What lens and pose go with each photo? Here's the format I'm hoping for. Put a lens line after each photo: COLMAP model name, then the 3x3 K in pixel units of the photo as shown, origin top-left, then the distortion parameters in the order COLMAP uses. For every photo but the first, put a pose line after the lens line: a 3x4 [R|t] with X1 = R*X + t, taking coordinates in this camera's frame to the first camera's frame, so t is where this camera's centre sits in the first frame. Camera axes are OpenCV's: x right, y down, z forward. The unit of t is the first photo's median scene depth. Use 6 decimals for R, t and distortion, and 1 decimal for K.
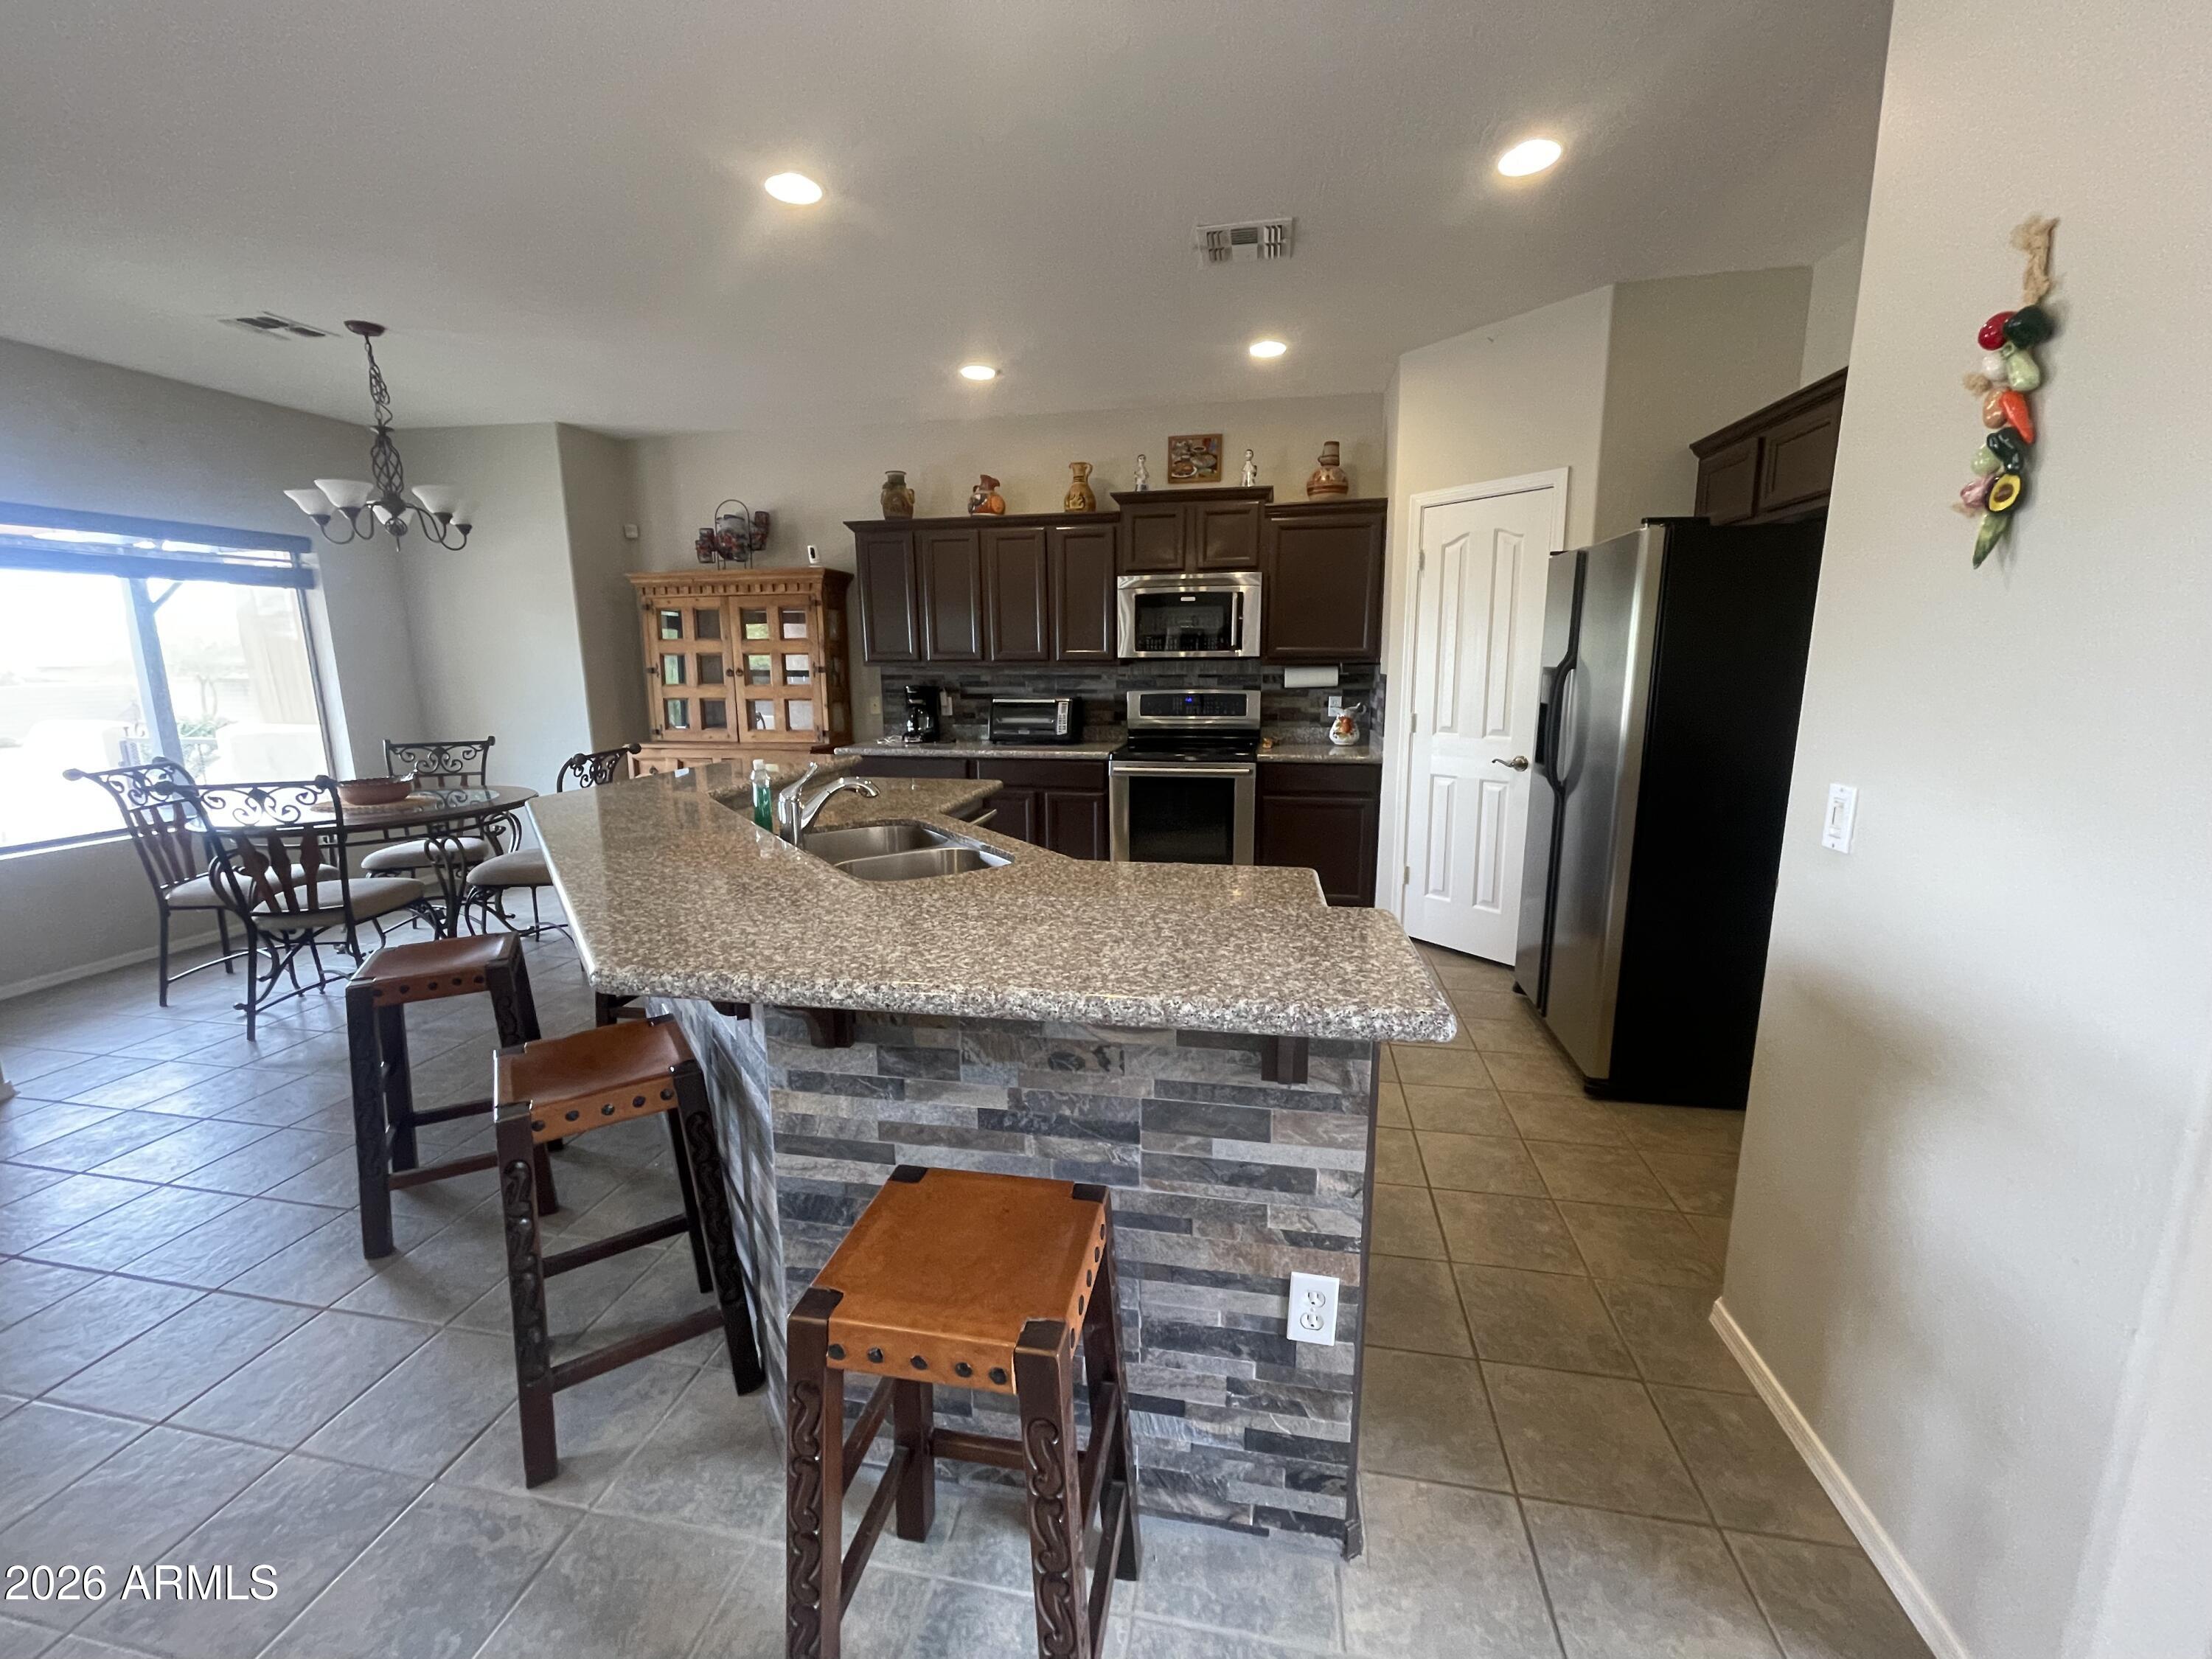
lens RADIAL K [[900.7, 0, 1095.1], [0, 900.7, 827.0], [0, 0, 1]] dist [-0.001320, 0.004851]
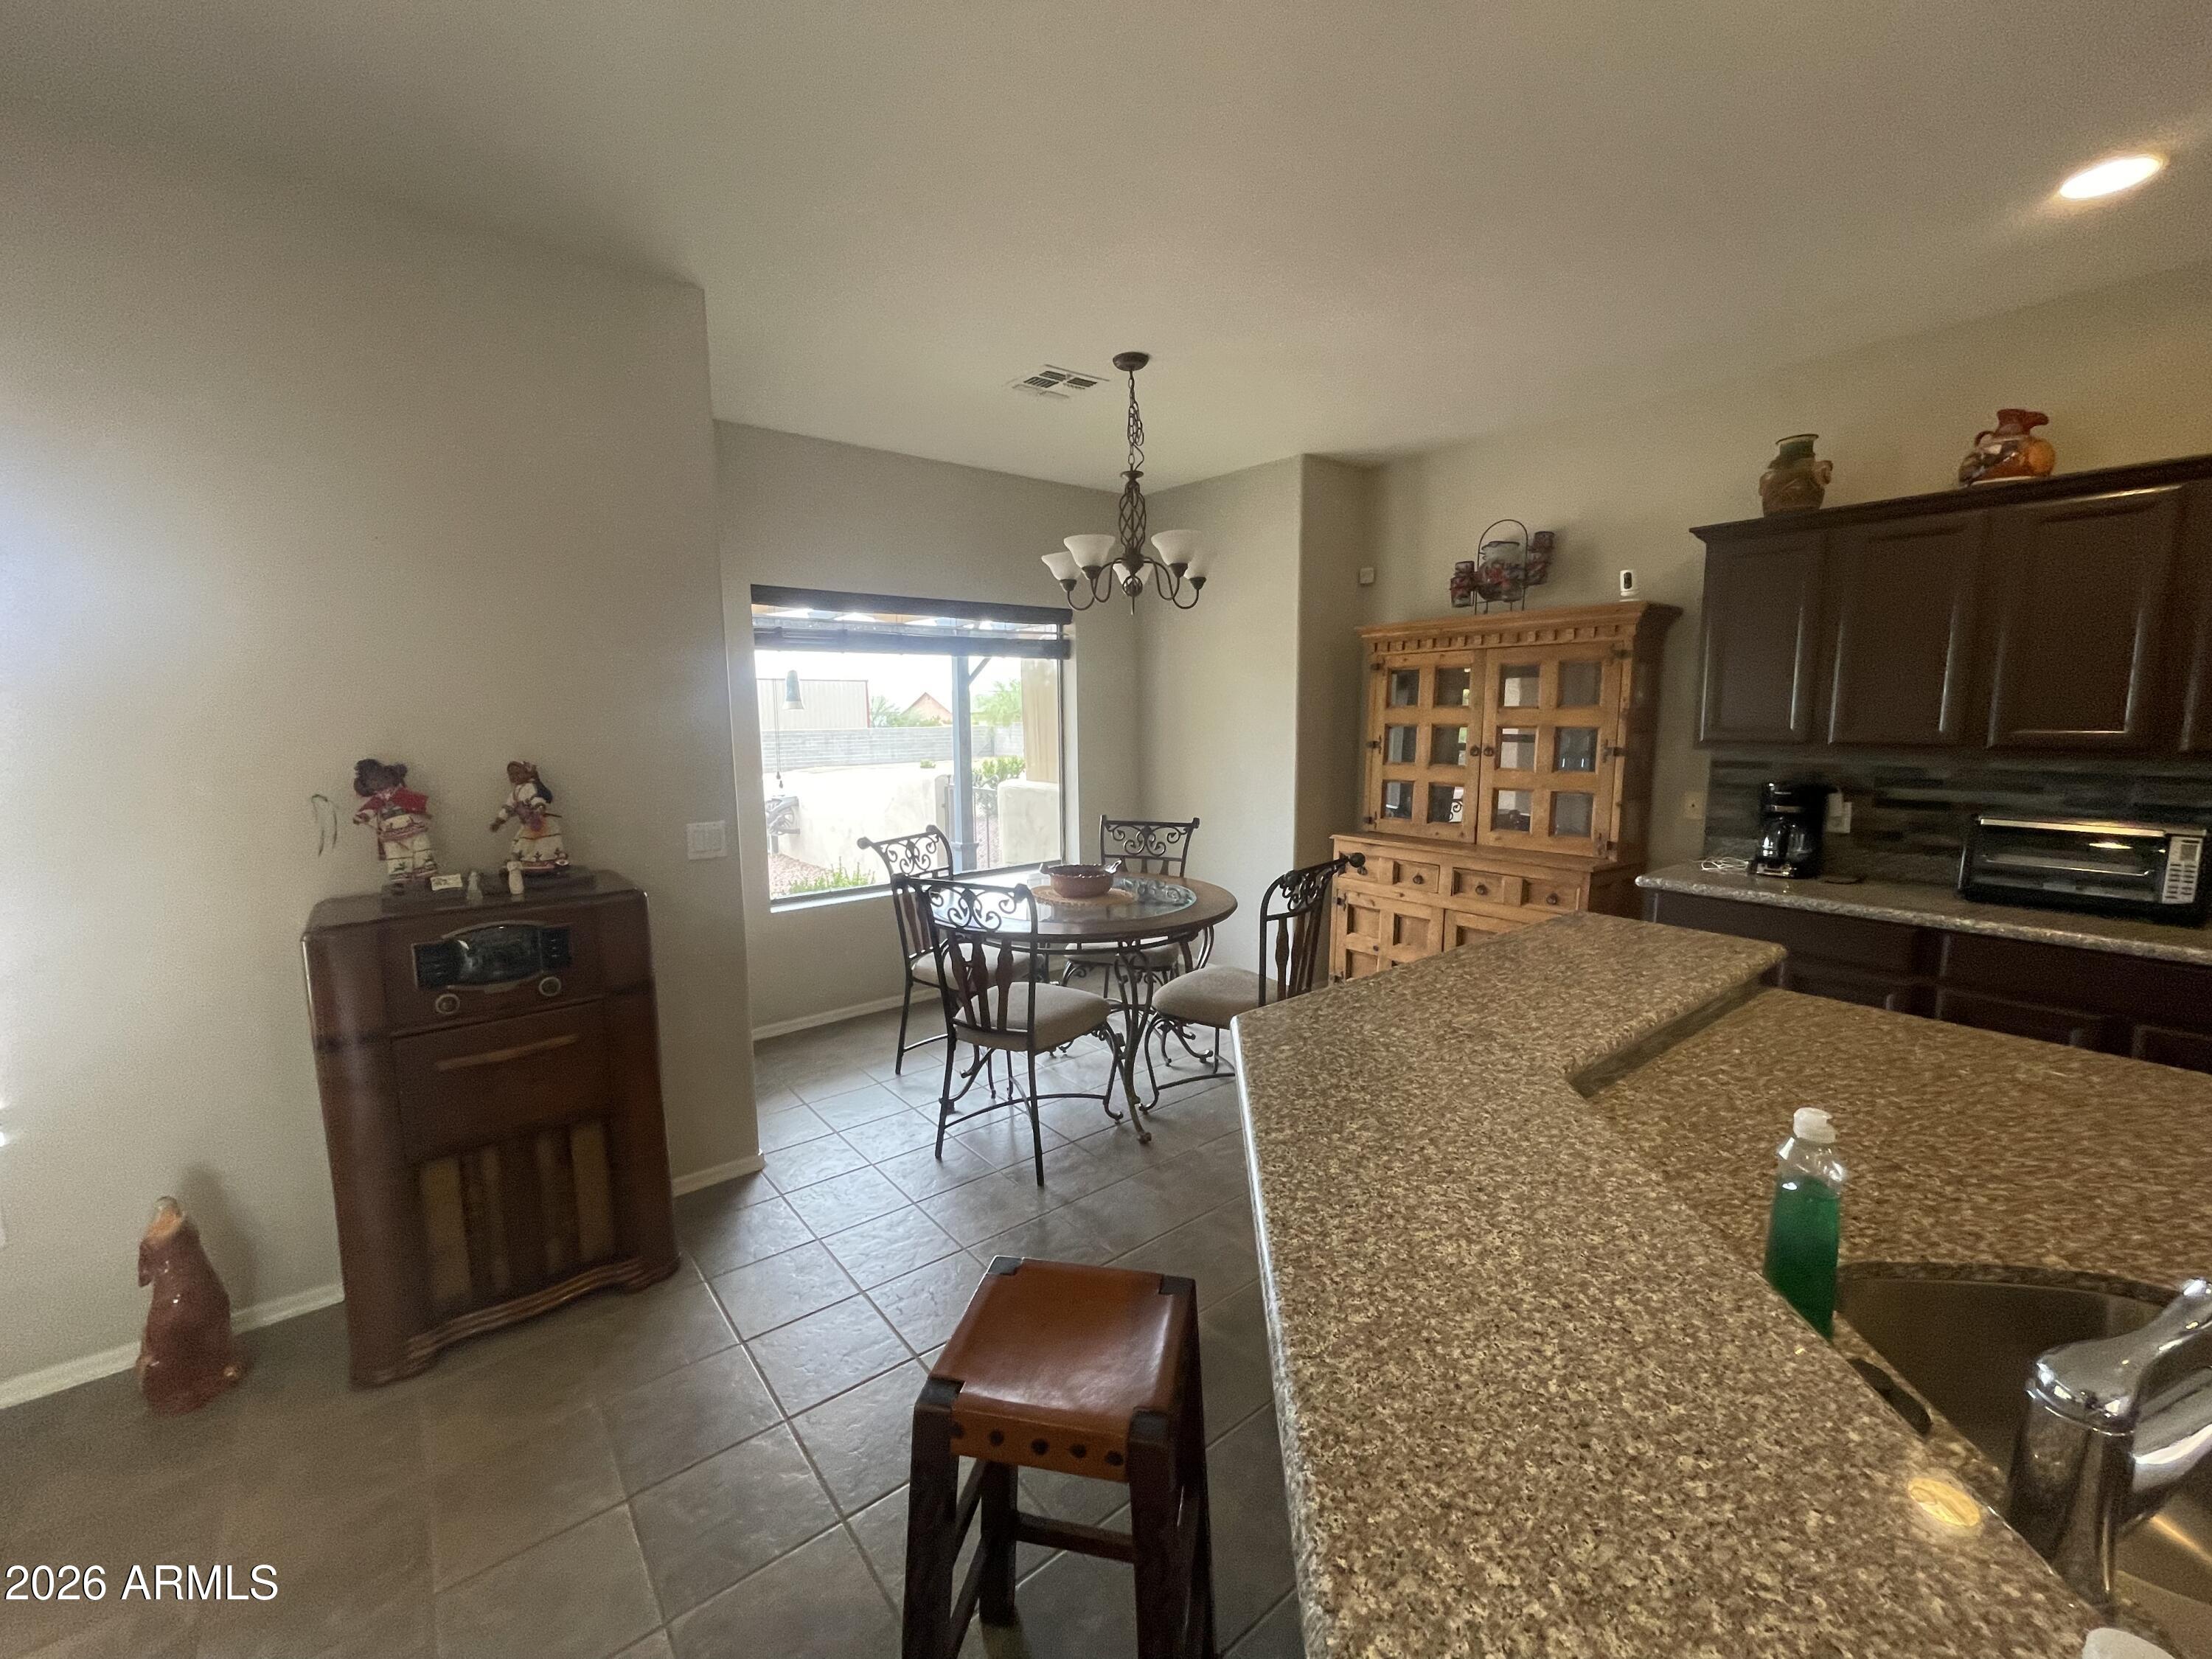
lens RADIAL K [[897.6, 0, 1106.0], [0, 897.6, 829.5], [0, 0, 1]] dist [-0.001316, -0.000506]
pose [[0.770677, 0.086385, -0.631344, -0.176605], [-0.116961, 0.993113, -0.006888, -0.070321], [0.626400, 0.079151, 0.775472, 0.255622]]
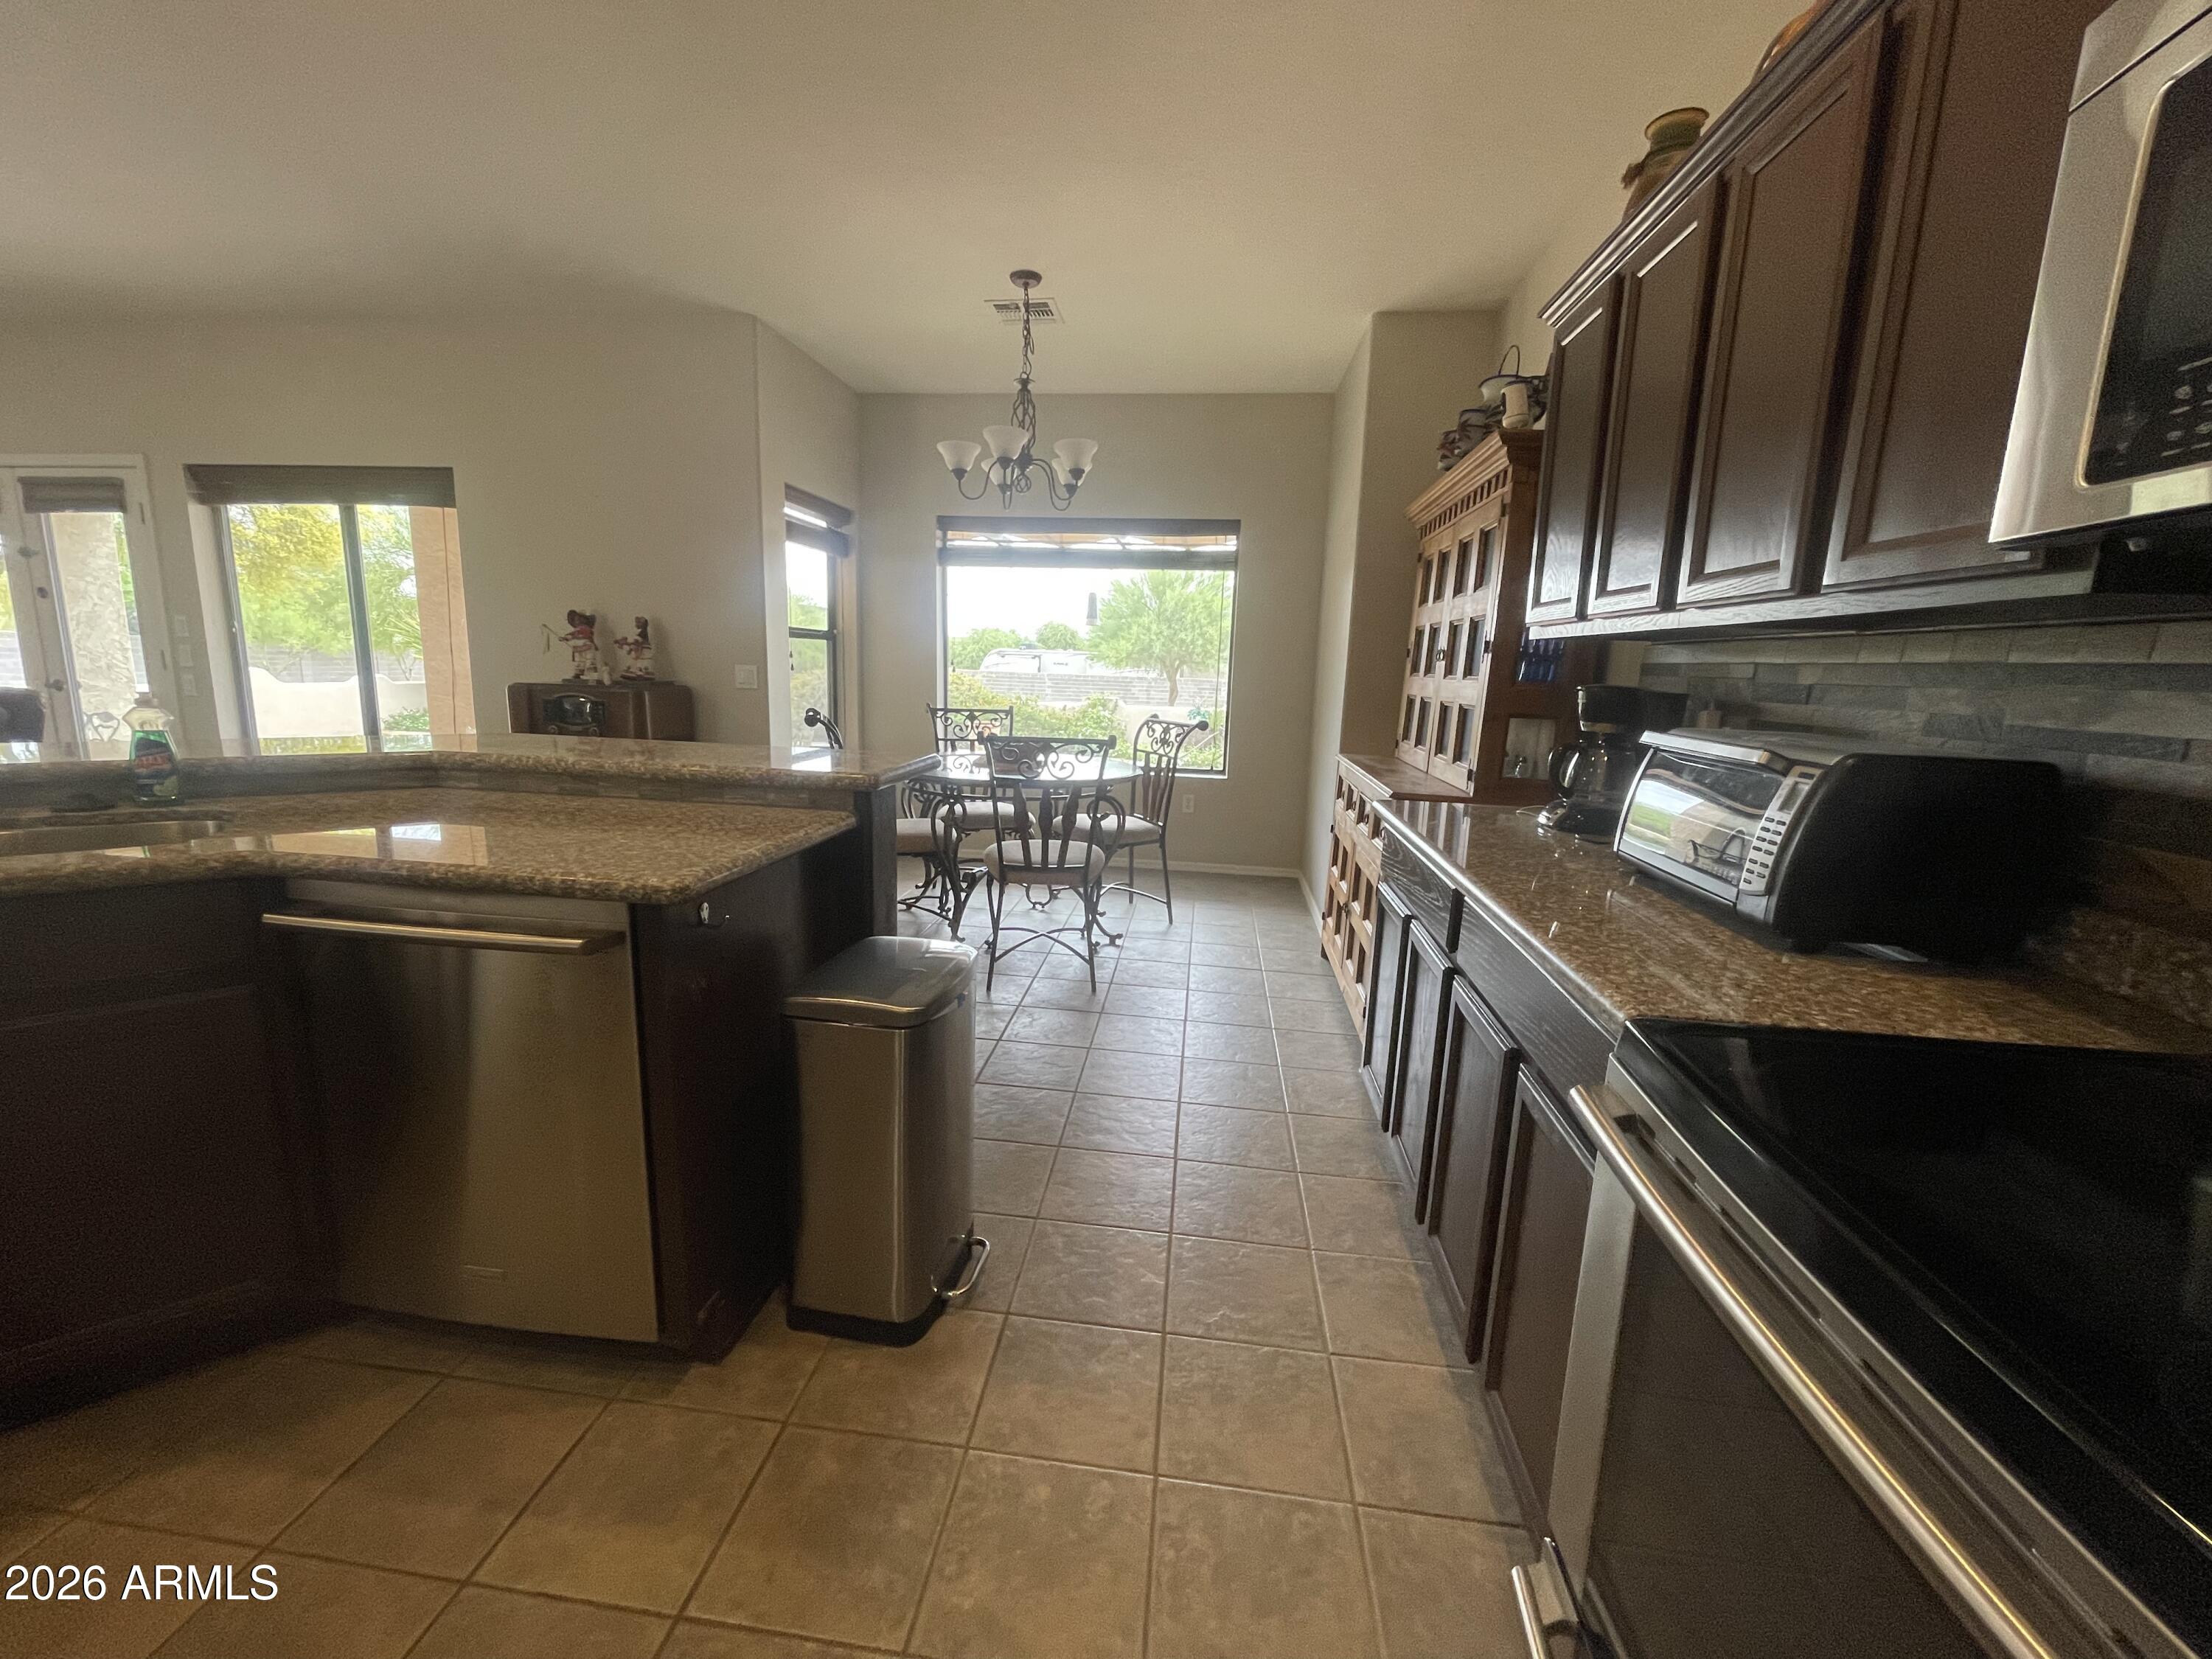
lens RADIAL K [[900.7, 0, 1095.1], [0, 900.7, 827.0], [0, 0, 1]] dist [-0.001320, 0.004851]
pose [[0.076379, 0.189719, -0.978863, 0.182734], [-0.221689, 0.960389, 0.168840, -0.120814], [0.972122, 0.204107, 0.115412, 0.783275]]
